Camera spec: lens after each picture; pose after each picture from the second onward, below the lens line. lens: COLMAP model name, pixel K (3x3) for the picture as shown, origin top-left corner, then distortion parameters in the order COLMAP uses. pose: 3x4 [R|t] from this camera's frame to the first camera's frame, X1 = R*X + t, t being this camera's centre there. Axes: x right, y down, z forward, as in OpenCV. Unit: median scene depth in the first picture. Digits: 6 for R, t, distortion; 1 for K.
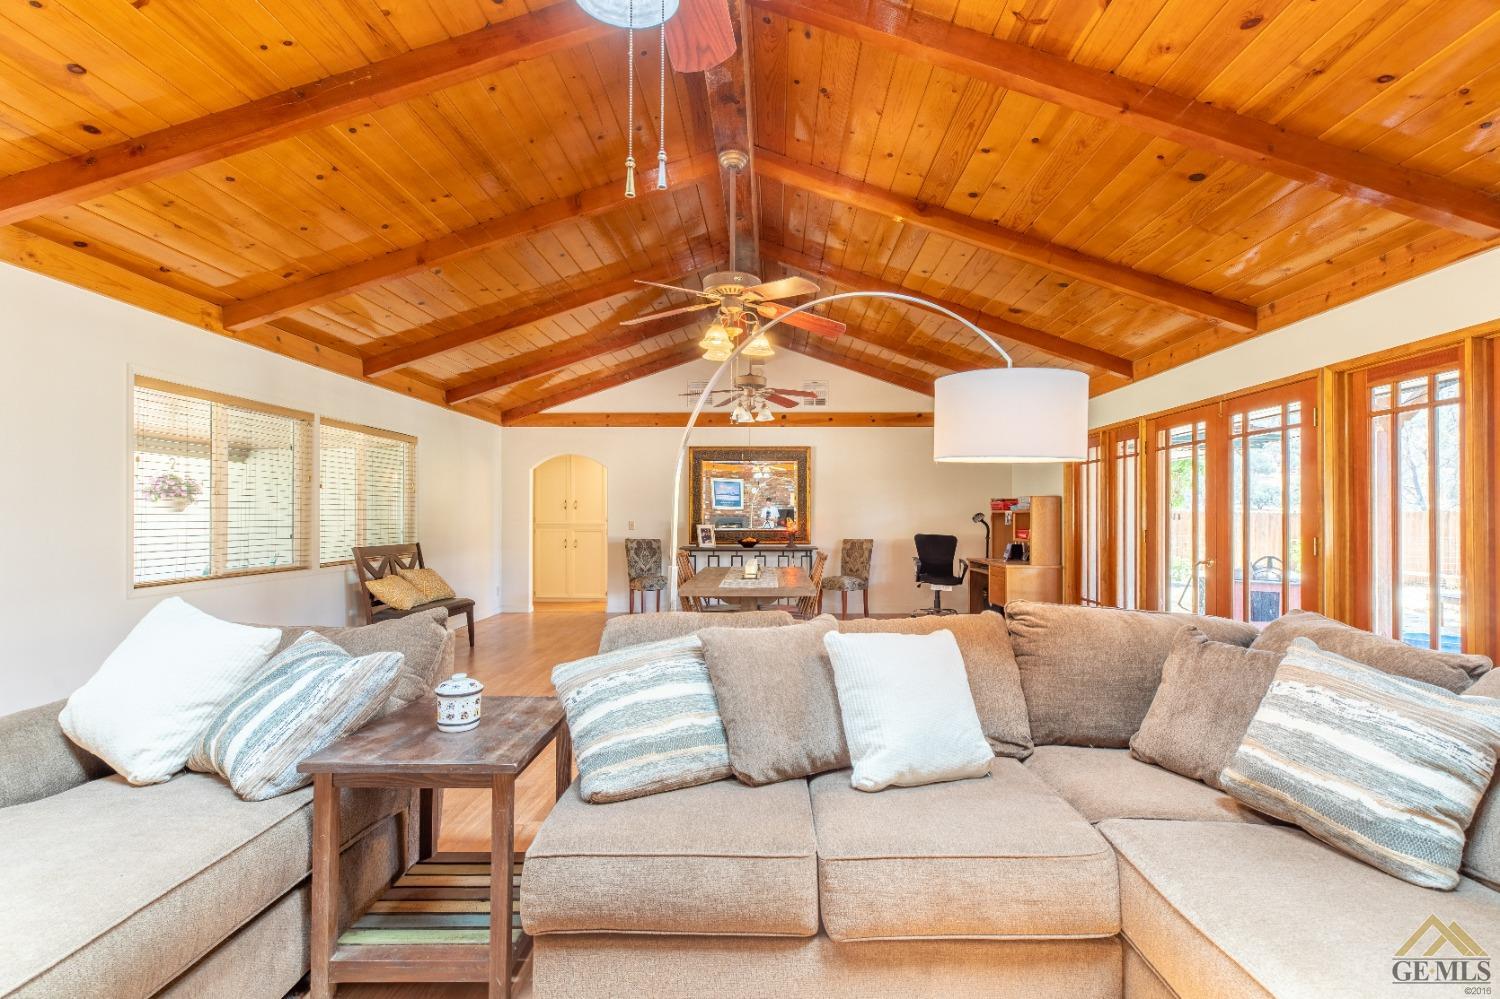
lens RADIAL K [[693.1, 0, 752.7], [0, 693.1, 513.0], [0, 0, 1]] dist [0.000834, 0.000461]
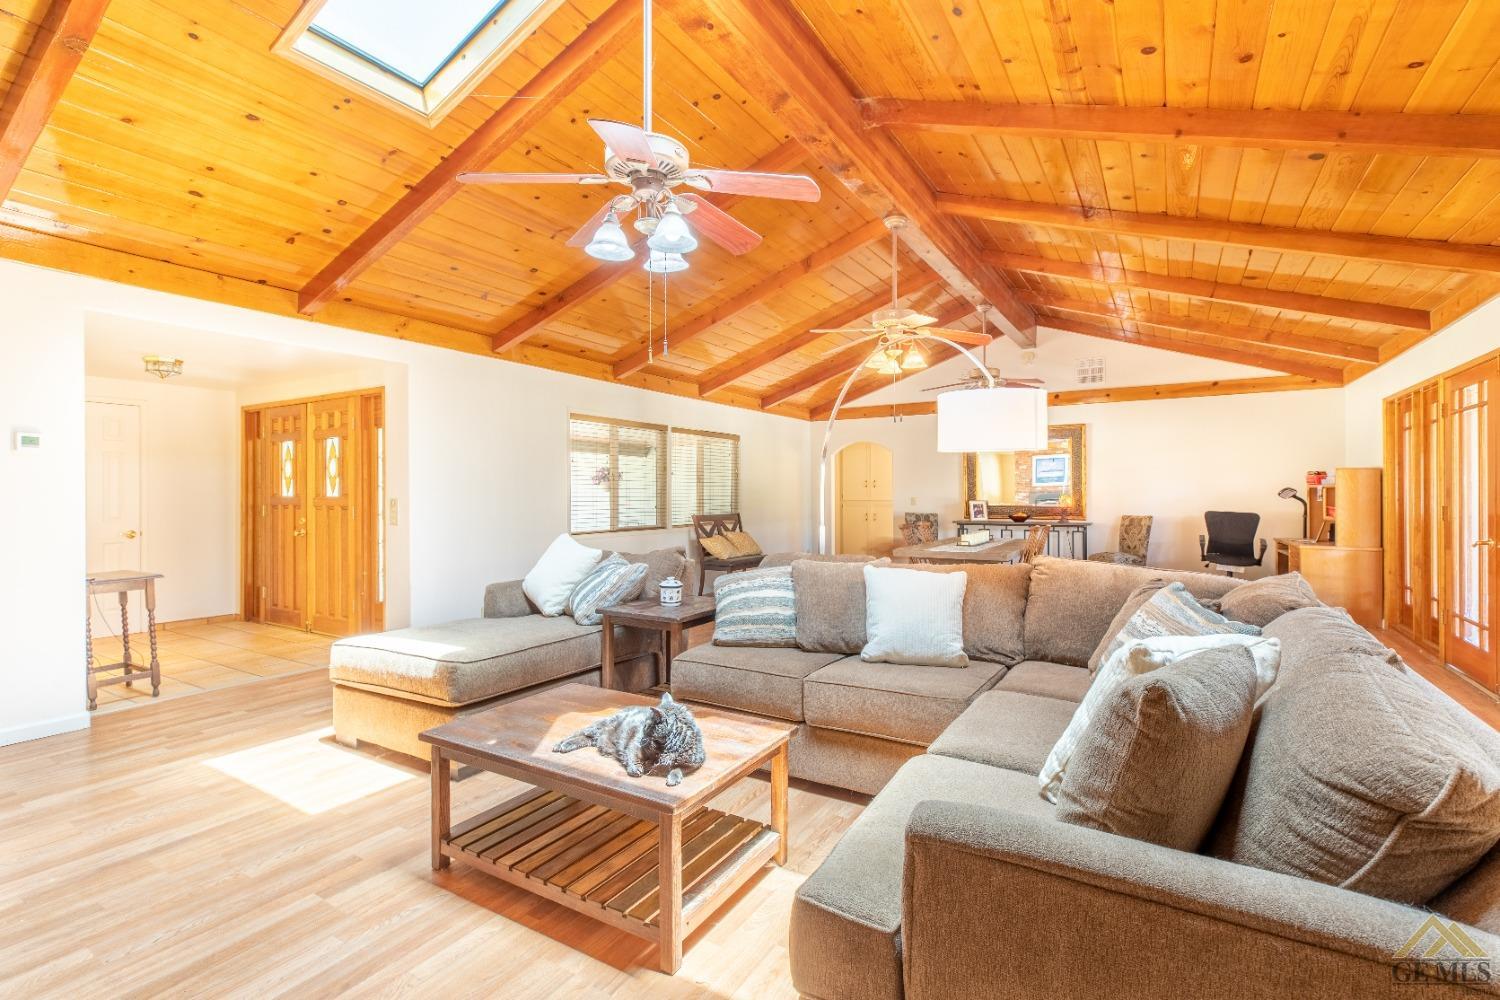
lens RADIAL K [[693.1, 0, 746.5], [0, 693.1, 498.7], [0, 0, 1]] dist [0.000834, 0.000461]
pose [[0.855777, 0.000084, -0.517345, 0.290333], [0.005665, 0.999939, 0.009534, 0.002260], [0.517314, -0.011090, 0.855724, -0.198599]]
